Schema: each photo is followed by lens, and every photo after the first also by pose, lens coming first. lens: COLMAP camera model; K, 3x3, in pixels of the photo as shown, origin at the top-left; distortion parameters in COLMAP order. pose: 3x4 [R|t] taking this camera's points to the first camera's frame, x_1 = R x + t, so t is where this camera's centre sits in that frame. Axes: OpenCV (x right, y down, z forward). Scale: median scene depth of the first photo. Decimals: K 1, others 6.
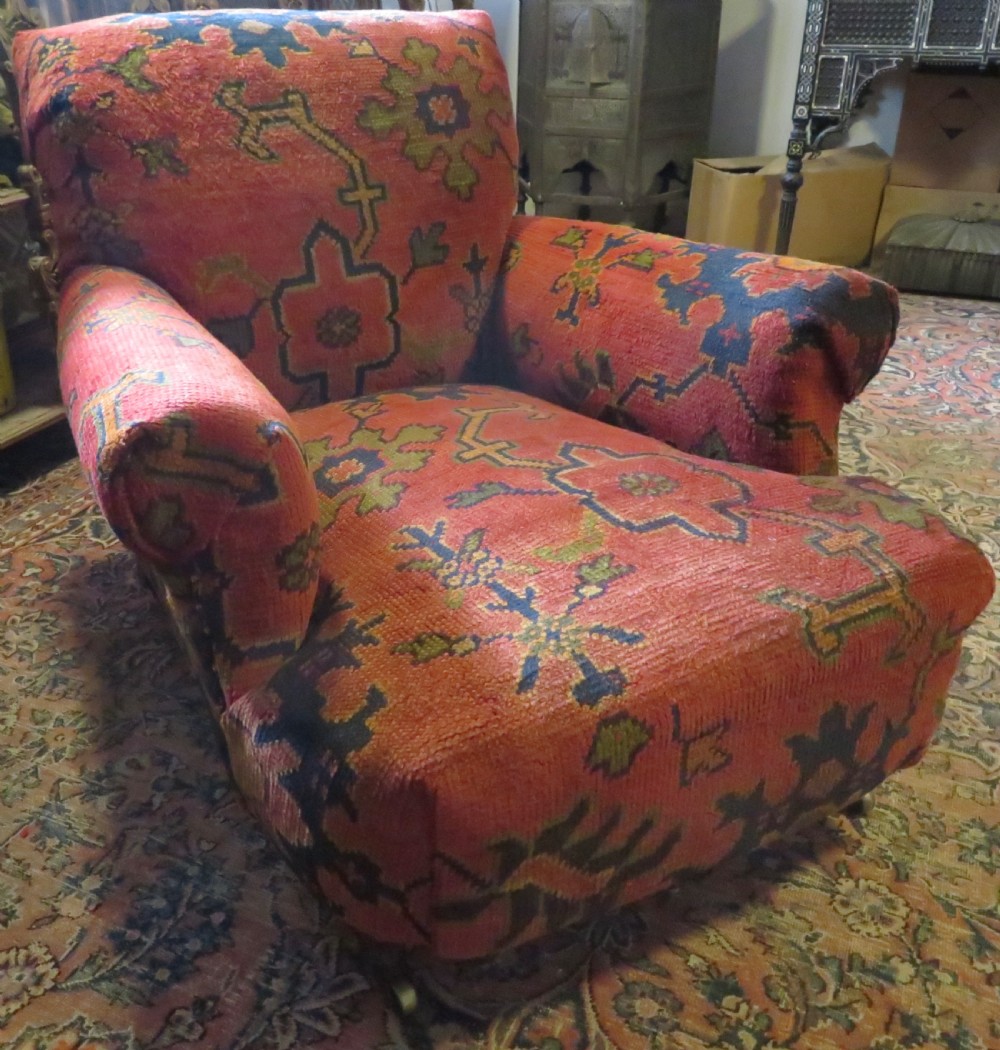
lens RADIAL K [[1092.8, 0, 417.2], [0, 1092.8, 463.1], [0, 0, 1]] dist [0.009758, -0.007171]
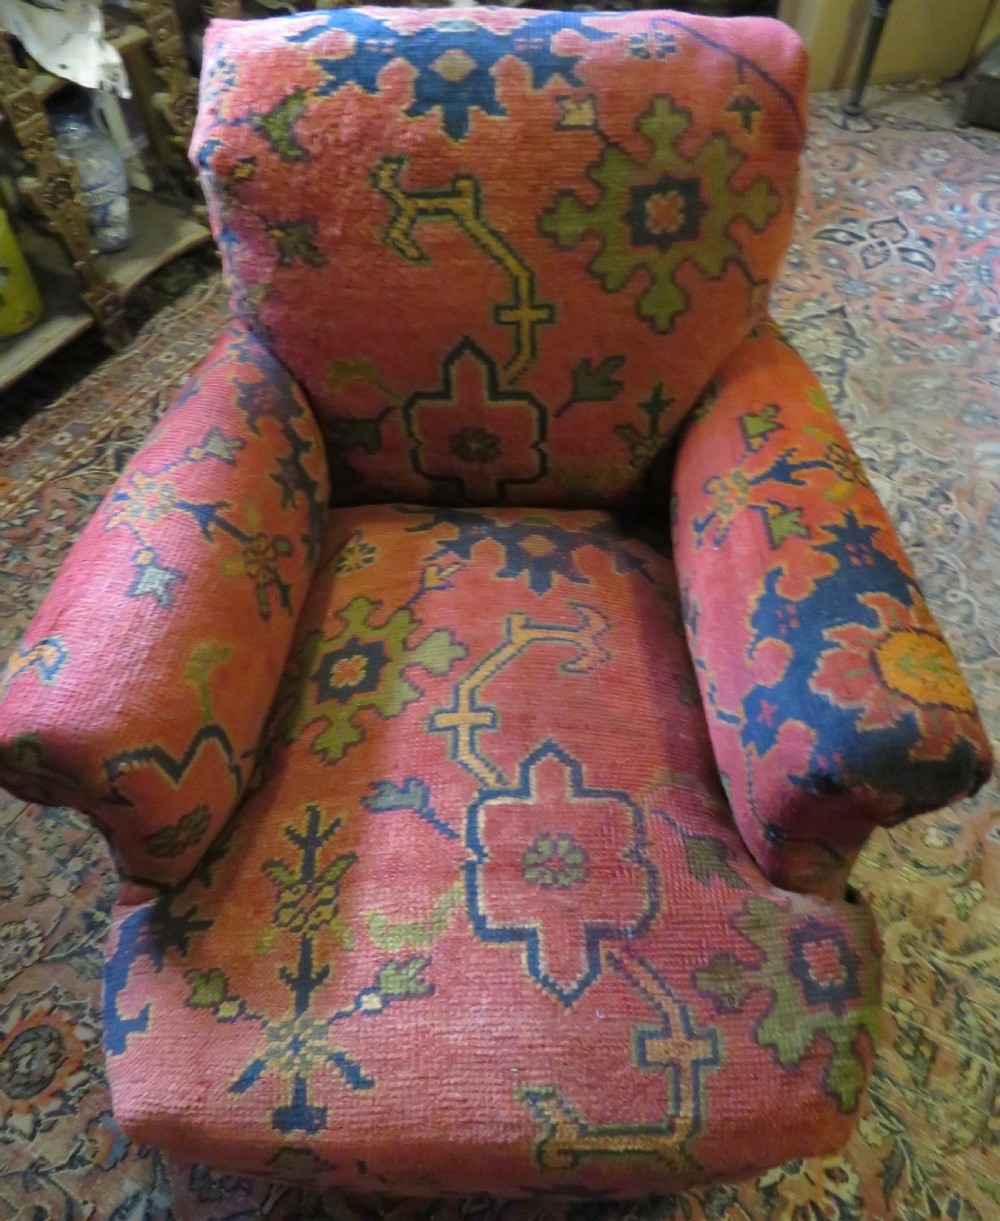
lens RADIAL K [[974.6, 0, 516.4], [0, 974.6, 605.1], [0, 0, 1]] dist [0.000345, 0.000475]
pose [[0.875741, 0.384282, -0.292241, 0.272770], [-0.202006, 0.841460, 0.501137, -0.464692], [0.438487, -0.379832, 0.814529, 0.306768]]
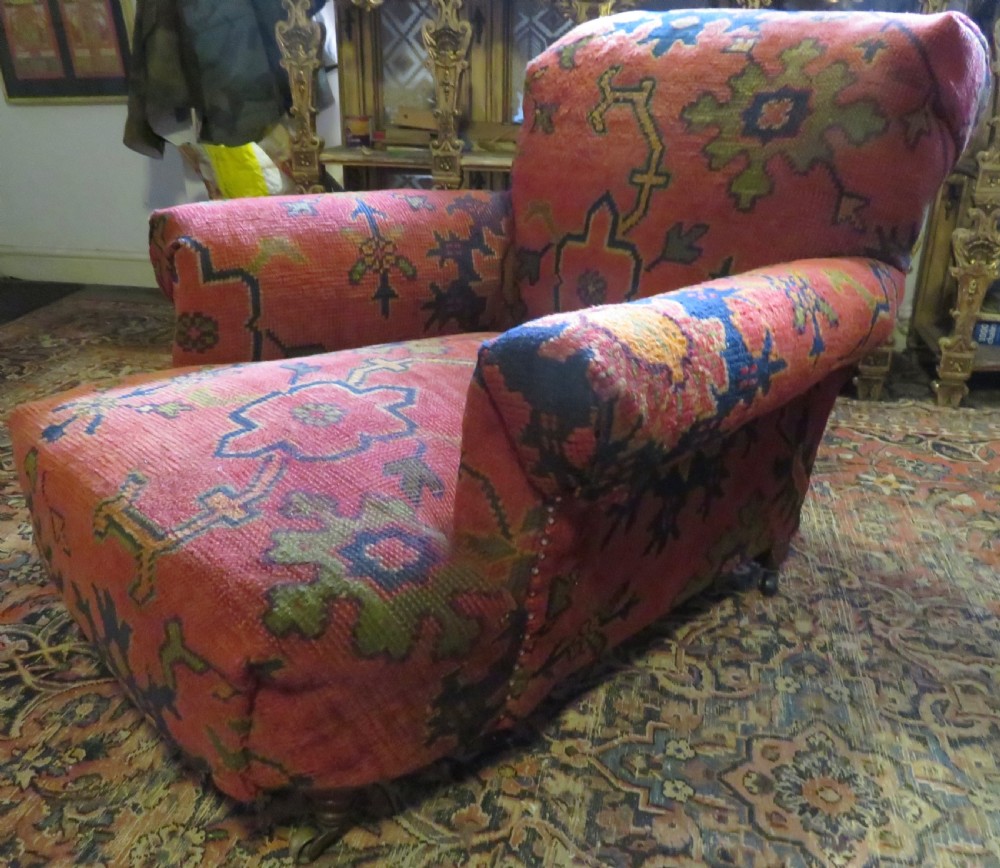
lens RADIAL K [[900.9, 0, 500.0], [0, 900.9, 434.0], [0, 0, 1]] dist [0.000563, 0.002397]
pose [[0.237333, 0.400279, -0.885127, 0.841731], [-0.412313, 0.866523, 0.281310, -0.231951], [0.879585, 0.298185, 0.370695, 0.664068]]
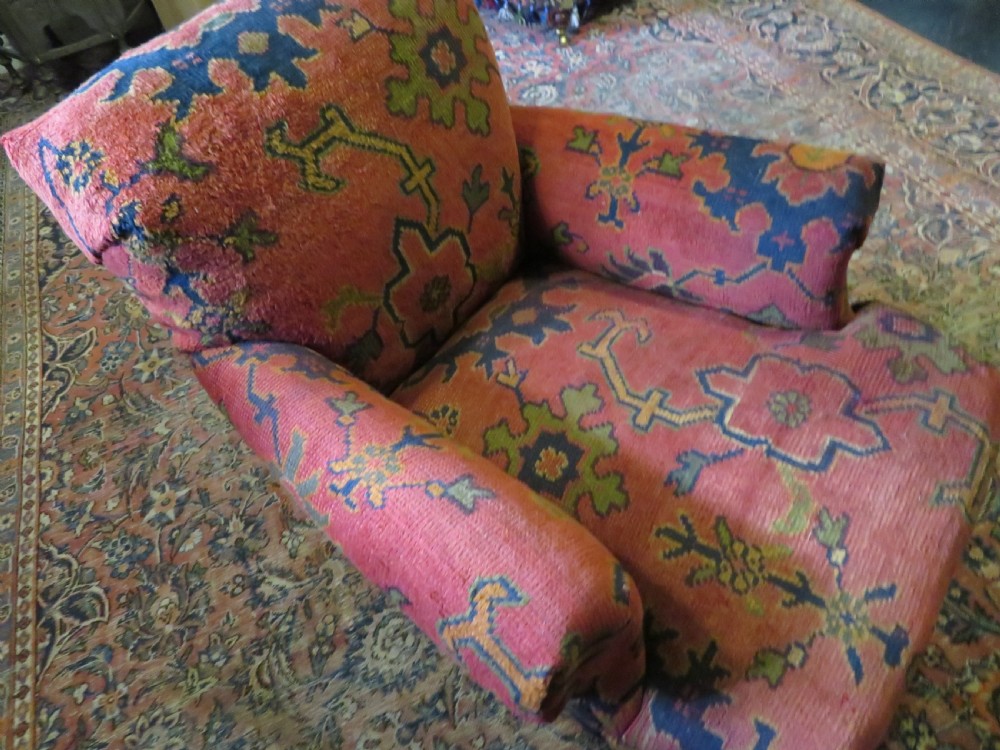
lens RADIAL K [[713.6, 0, 516.5], [0, 713.6, 364.3], [0, 0, 1]] dist [0.000033, -0.002886]
pose [[0.894976, -0.394900, 0.207536, -0.195291], [0.274735, 0.854414, 0.441019, -0.397329], [-0.351480, -0.337684, 0.873173, 0.302845]]
